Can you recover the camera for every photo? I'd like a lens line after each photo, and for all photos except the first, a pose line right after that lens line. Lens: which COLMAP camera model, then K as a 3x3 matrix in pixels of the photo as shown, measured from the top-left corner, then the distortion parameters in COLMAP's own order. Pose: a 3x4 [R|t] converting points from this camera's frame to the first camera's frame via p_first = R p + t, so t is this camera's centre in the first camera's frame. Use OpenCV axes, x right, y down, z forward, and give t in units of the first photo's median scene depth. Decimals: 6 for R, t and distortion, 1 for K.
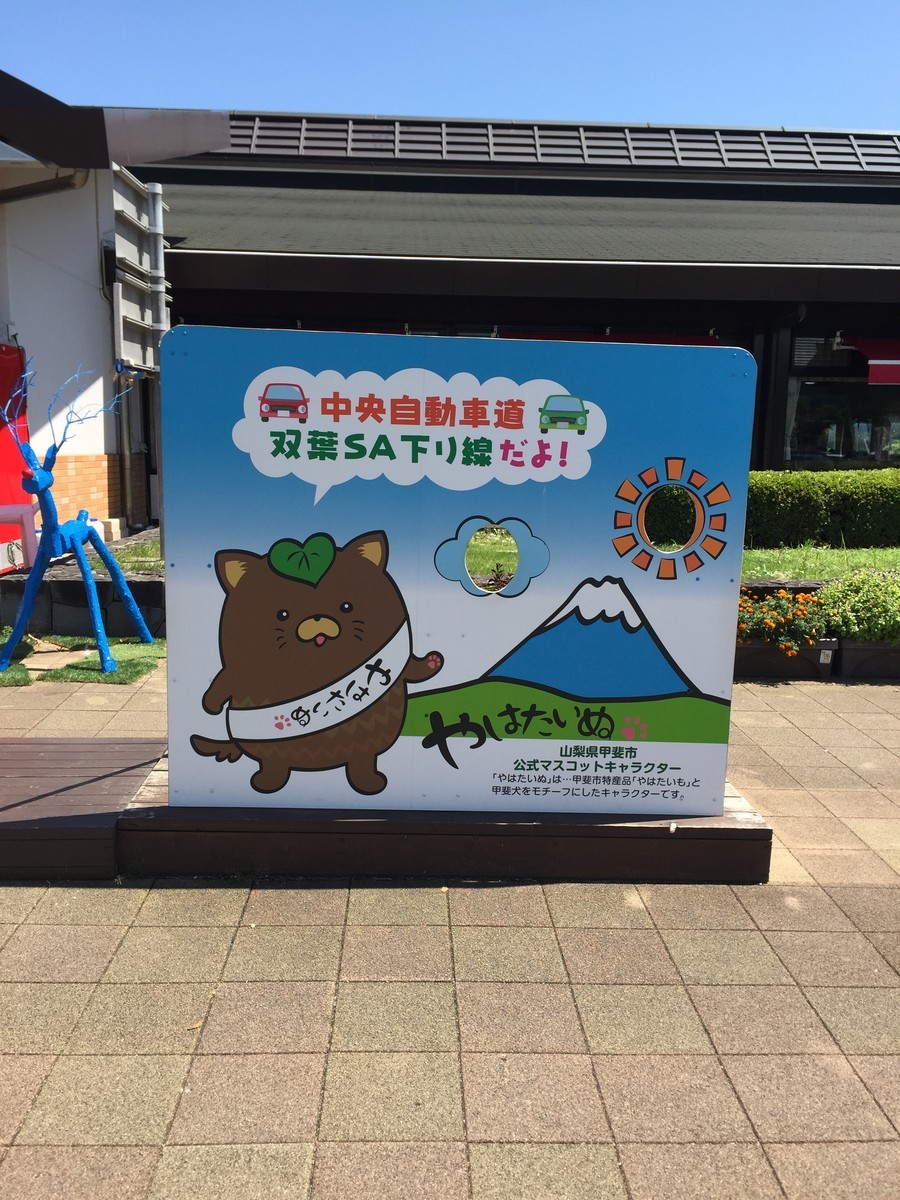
lens RADIAL K [[1027.1, 0, 447.7], [0, 1027.1, 604.0], [0, 0, 1]] dist [0.056201, -0.070665]
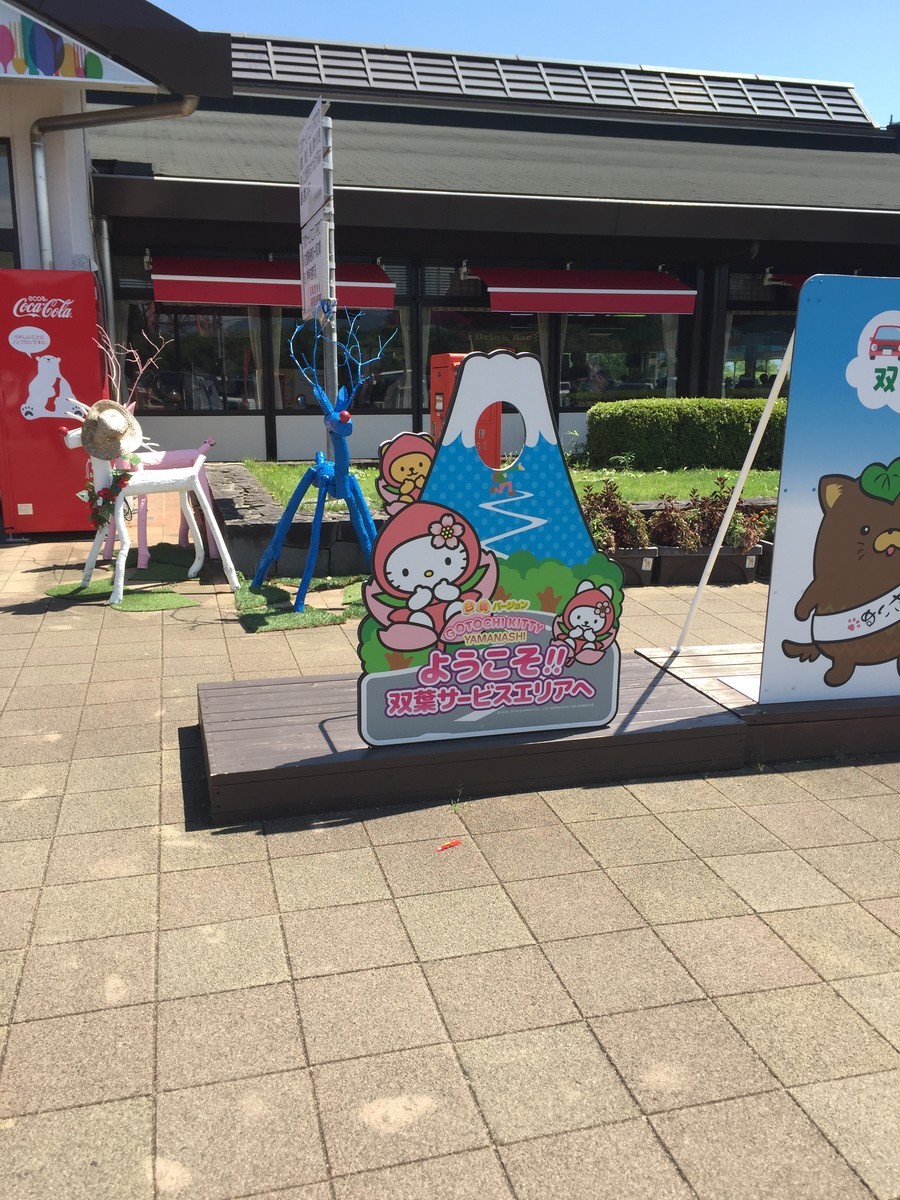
lens RADIAL K [[1027.1, 0, 449.4], [0, 1027.1, 602.2], [0, 0, 1]] dist [0.056201, -0.070665]
pose [[0.976739, -0.061360, 0.205464, -0.838994], [0.048821, 0.996654, 0.065552, -0.007488], [-0.208798, -0.053997, 0.976467, -0.033168]]
